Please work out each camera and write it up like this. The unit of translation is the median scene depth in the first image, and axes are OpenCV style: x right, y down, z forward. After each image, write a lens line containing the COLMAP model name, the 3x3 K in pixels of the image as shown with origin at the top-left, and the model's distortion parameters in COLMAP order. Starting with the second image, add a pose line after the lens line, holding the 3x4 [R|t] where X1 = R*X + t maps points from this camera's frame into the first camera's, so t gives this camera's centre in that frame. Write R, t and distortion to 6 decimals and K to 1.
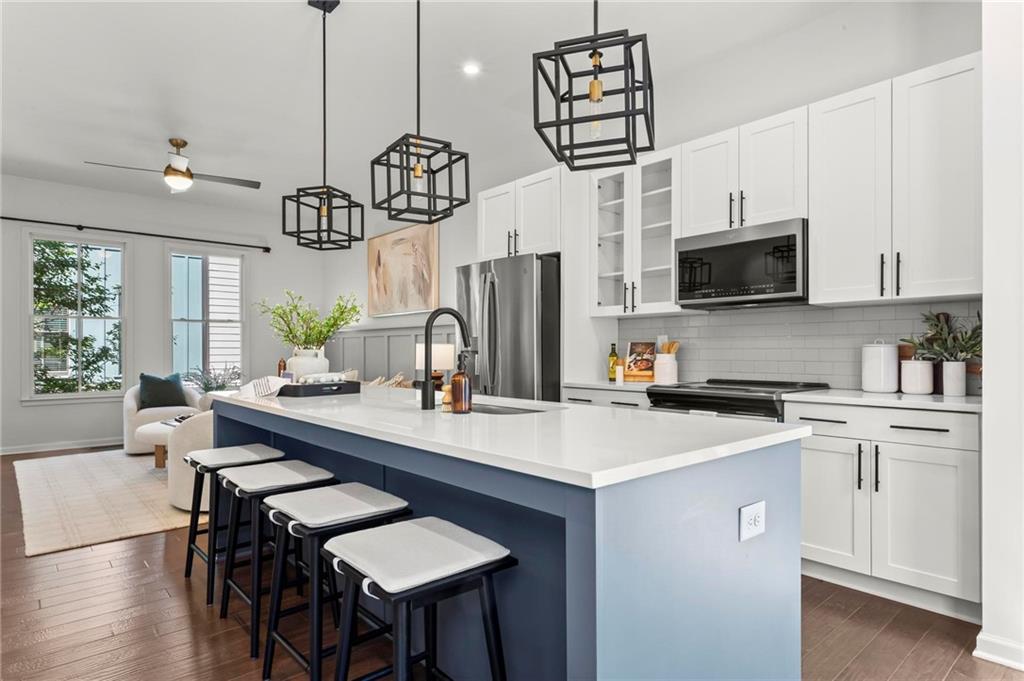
lens RADIAL K [[574.7, 0, 510.6], [0, 574.7, 345.5], [0, 0, 1]] dist [0.020541, -0.000333]
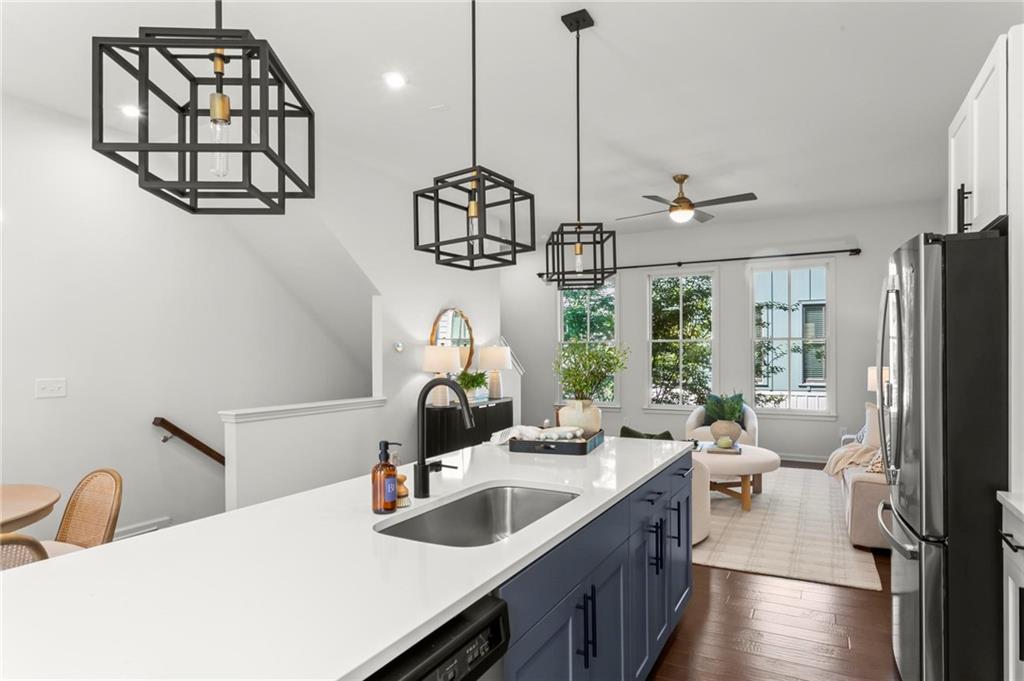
lens RADIAL K [[578.3, 0, 508.2], [0, 578.3, 351.8], [0, 0, 1]] dist [-0.007063, -0.000384]
pose [[0.345383, -0.000742, -0.938462, 0.476389], [0.013283, 0.999903, 0.004098, -0.072630], [0.938368, -0.013881, 0.345359, 0.554373]]
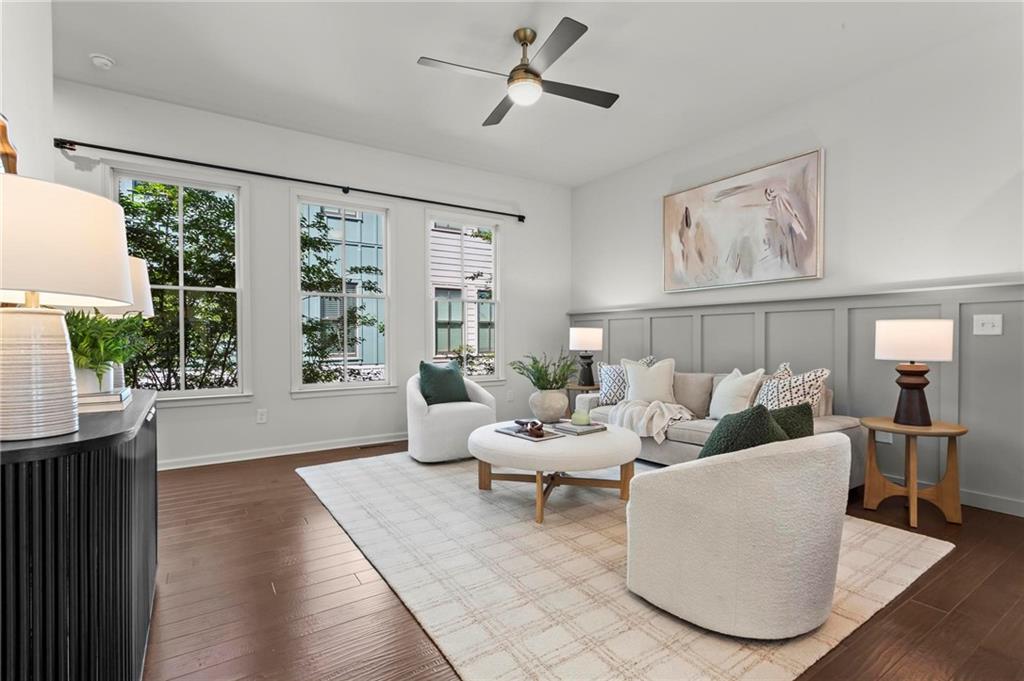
lens RADIAL K [[484.8, 0, 515.5], [0, 484.8, 341.1], [0, 0, 1]] dist [-0.003306, 0.001474]
pose [[0.991533, 0.000316, -0.129853, -0.818940], [0.001568, 0.999895, 0.014402, 0.018831], [0.129844, -0.014484, 0.991429, 0.661276]]
